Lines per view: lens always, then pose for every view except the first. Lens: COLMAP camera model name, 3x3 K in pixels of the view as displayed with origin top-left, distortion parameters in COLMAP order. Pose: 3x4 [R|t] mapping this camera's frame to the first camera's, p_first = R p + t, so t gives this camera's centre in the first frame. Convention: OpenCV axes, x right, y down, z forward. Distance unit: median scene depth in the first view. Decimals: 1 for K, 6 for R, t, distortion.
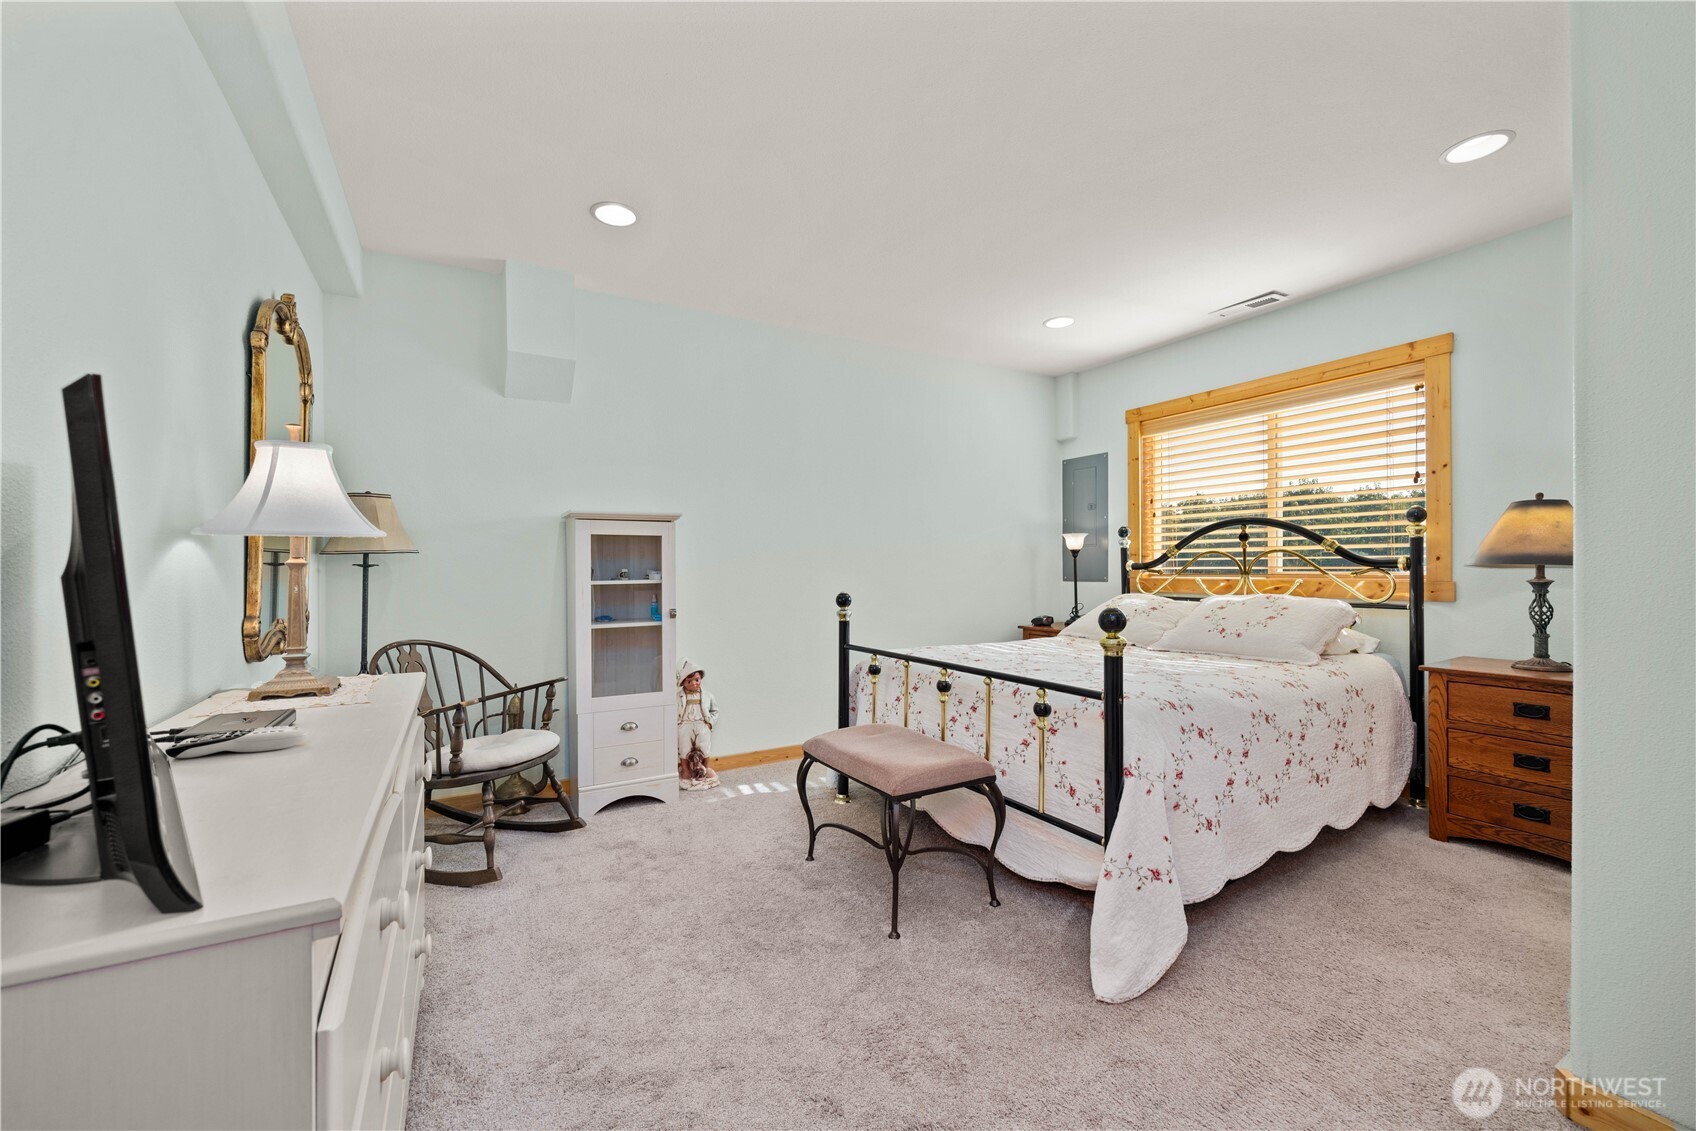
lens RADIAL K [[657.5, 0, 842.5], [0, 657.5, 566.9], [0, 0, 1]] dist [-0.001290, -0.000326]
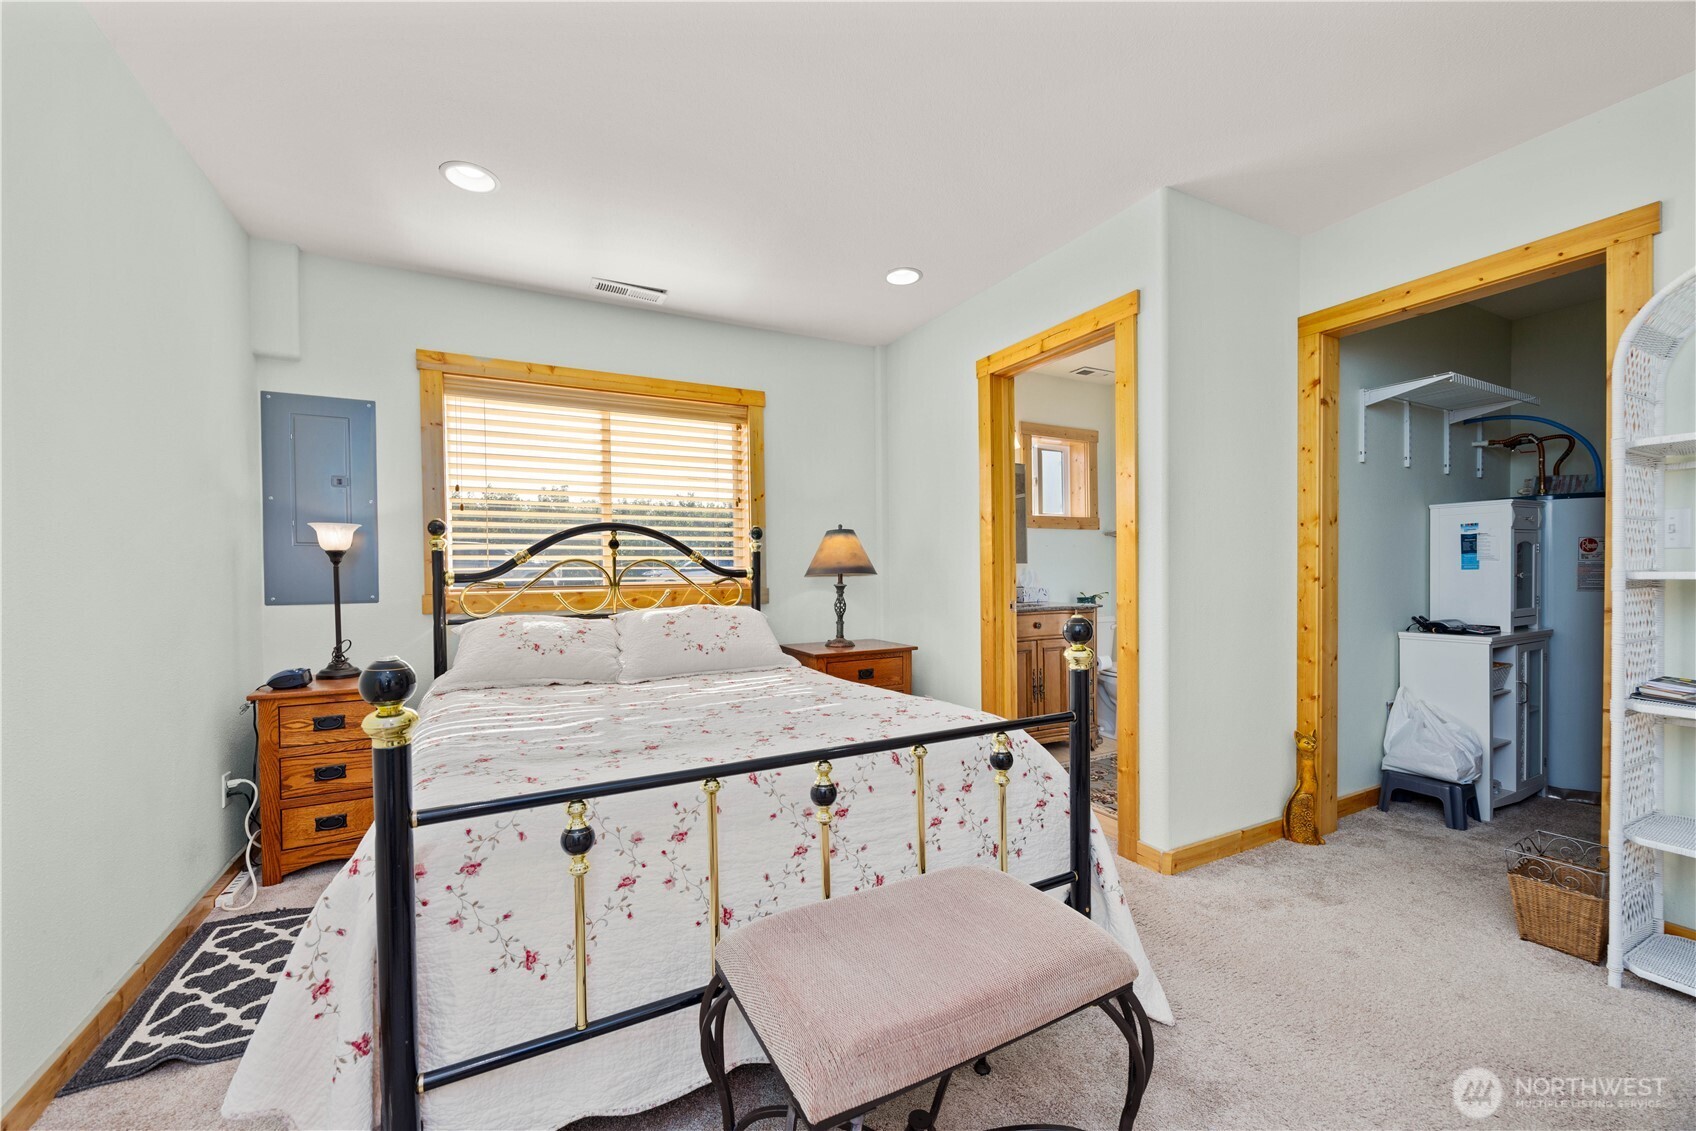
lens RADIAL K [[657.5, 0, 839.9], [0, 657.5, 569.8], [0, 0, 1]] dist [-0.001290, -0.000326]
pose [[0.043320, 0.004434, 0.999051, -0.295144], [0.007161, 0.999963, -0.004748, -0.004412], [-0.999036, 0.007359, 0.043286, 0.700062]]
